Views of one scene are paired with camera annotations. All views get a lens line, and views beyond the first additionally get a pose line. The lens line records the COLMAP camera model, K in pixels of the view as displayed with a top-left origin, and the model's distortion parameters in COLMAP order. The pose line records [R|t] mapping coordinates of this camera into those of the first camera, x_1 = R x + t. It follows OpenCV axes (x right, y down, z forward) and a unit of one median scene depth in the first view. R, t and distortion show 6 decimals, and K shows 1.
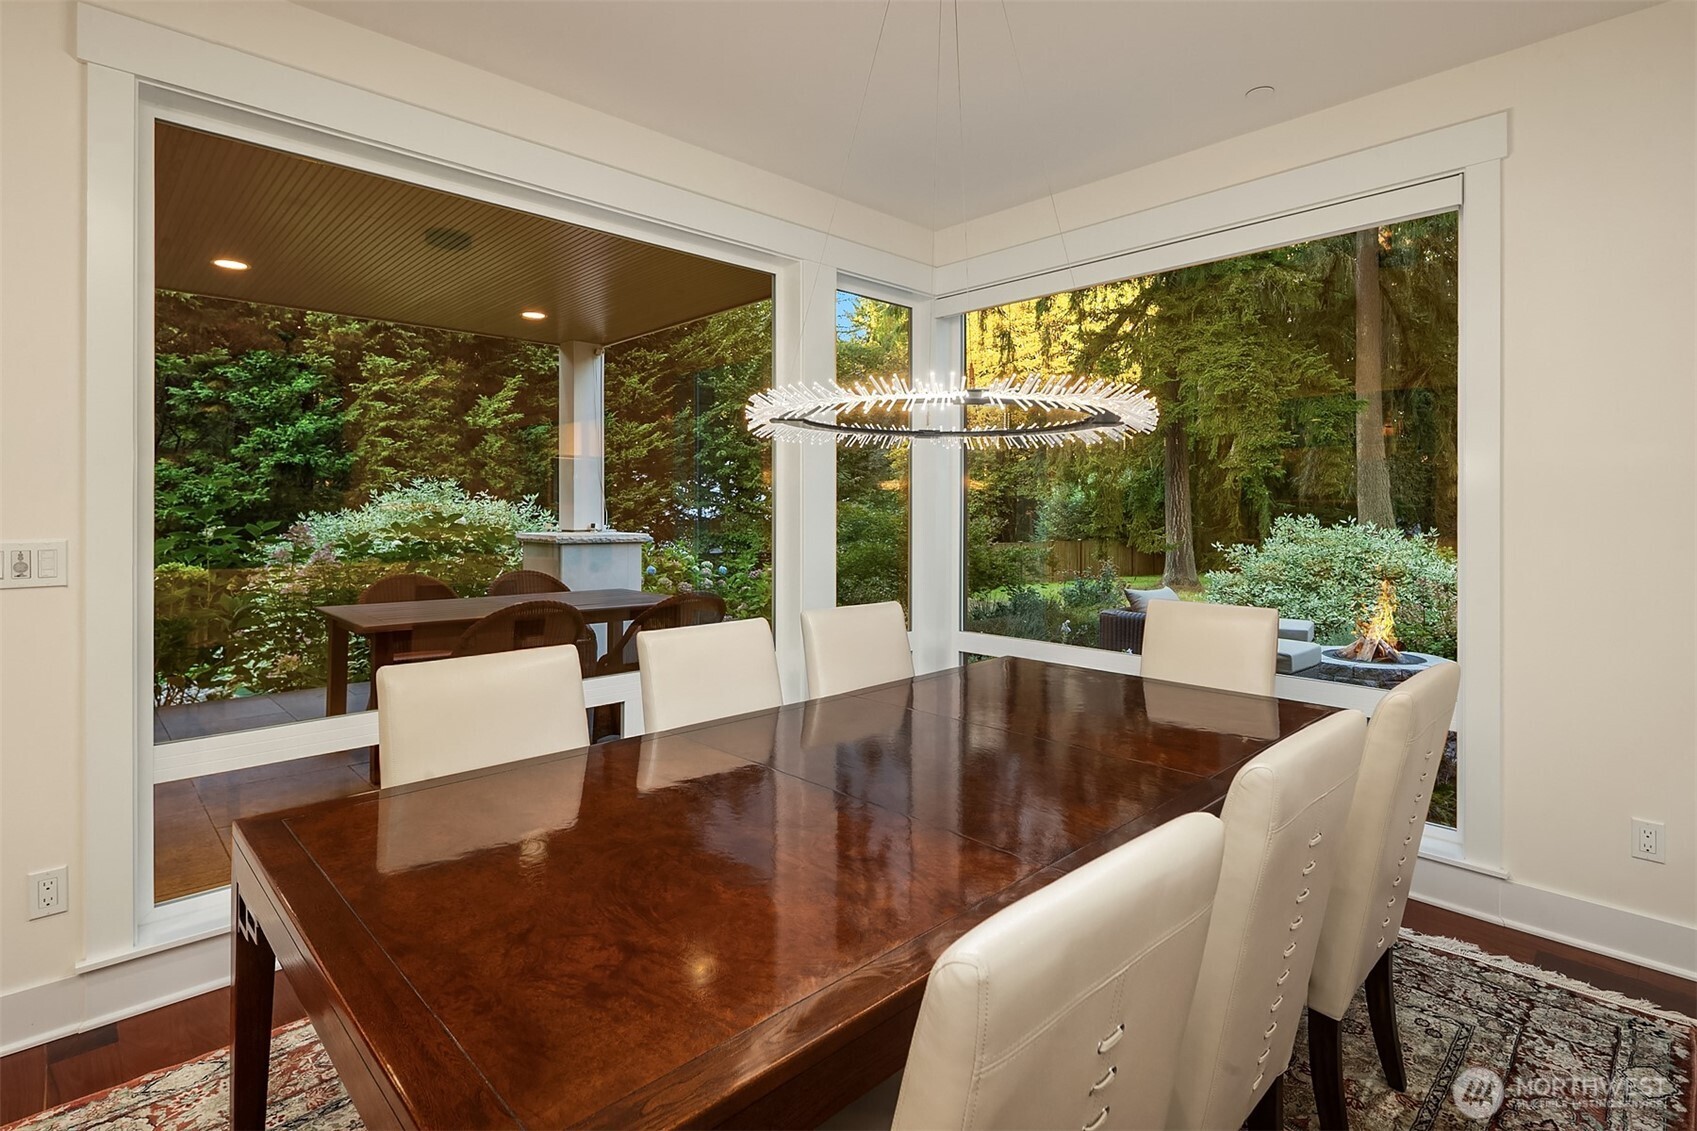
lens RADIAL K [[837.8, 0, 869.6], [0, 837.8, 517.2], [0, 0, 1]] dist [0.000549, -0.001453]
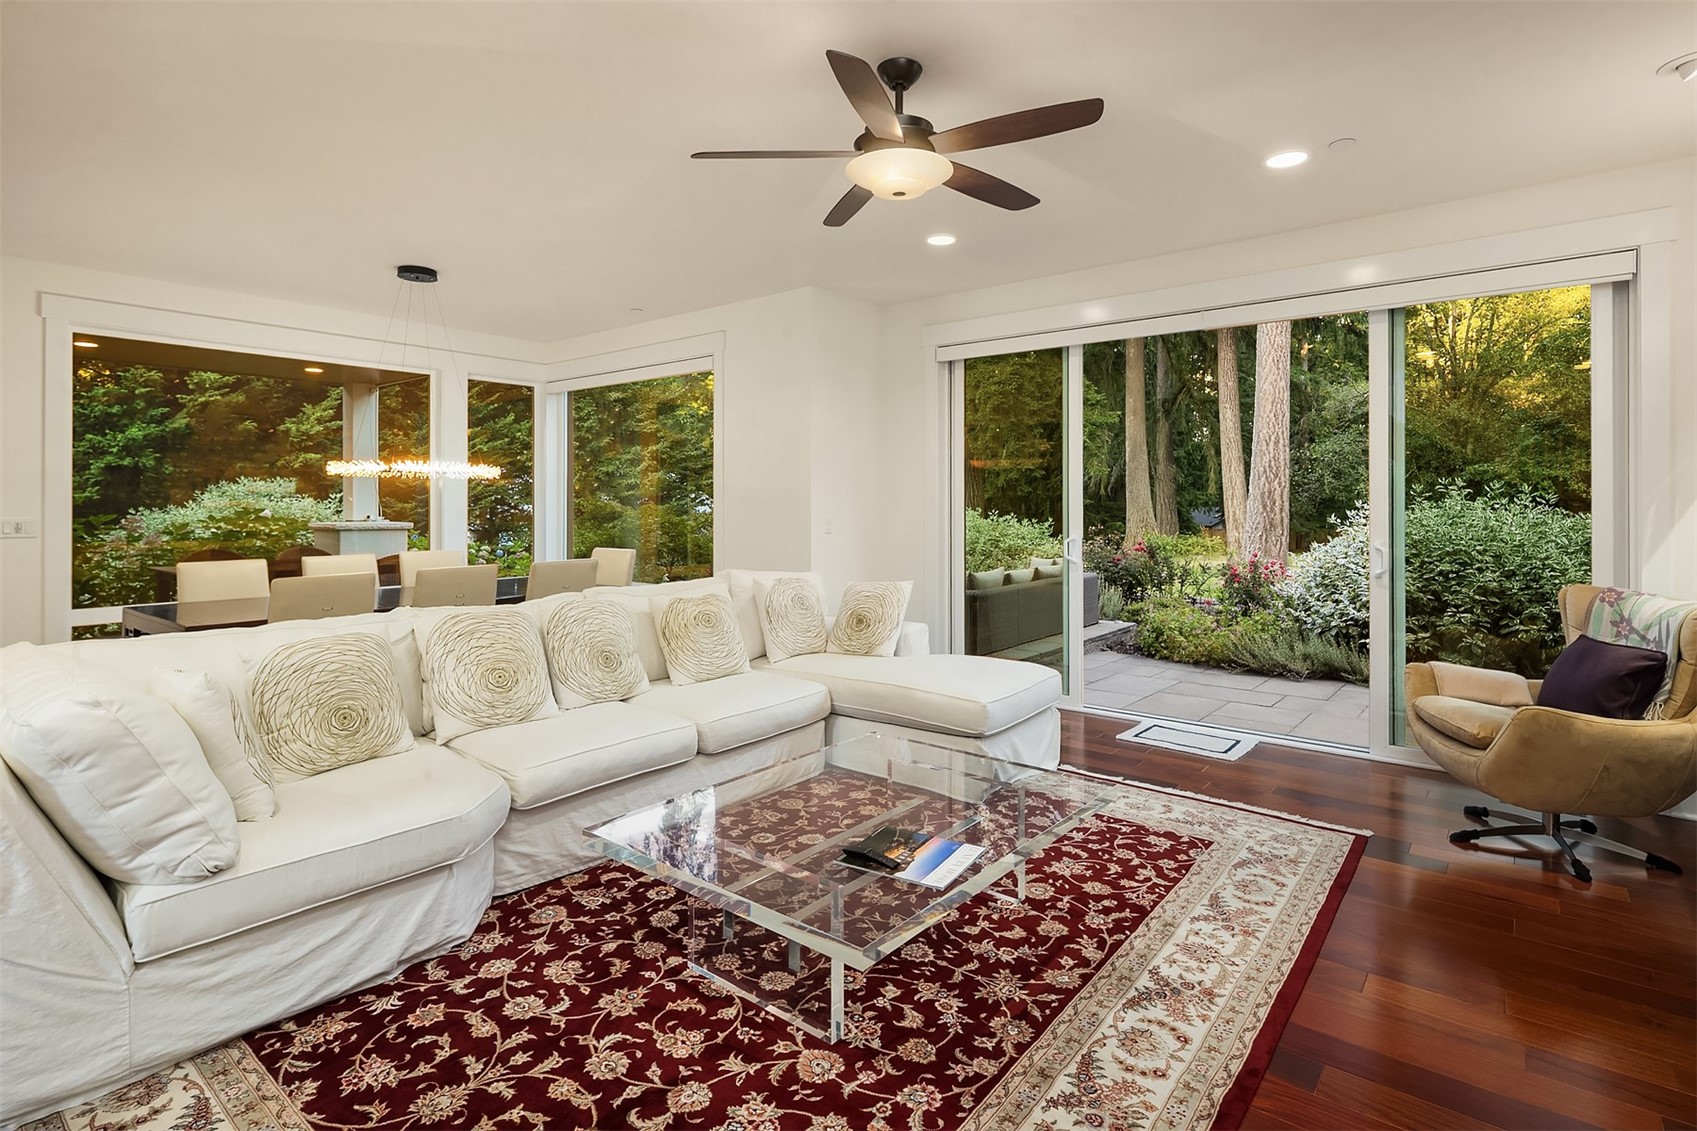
lens RADIAL K [[837.8, 0, 864.6], [0, 837.8, 510.0], [0, 0, 1]] dist [0.000549, -0.001453]
pose [[0.991698, -0.002253, 0.128568, 0.283186], [0.002758, 0.999989, -0.003749, 0.005661], [-0.128558, 0.004072, 0.991694, -0.440104]]
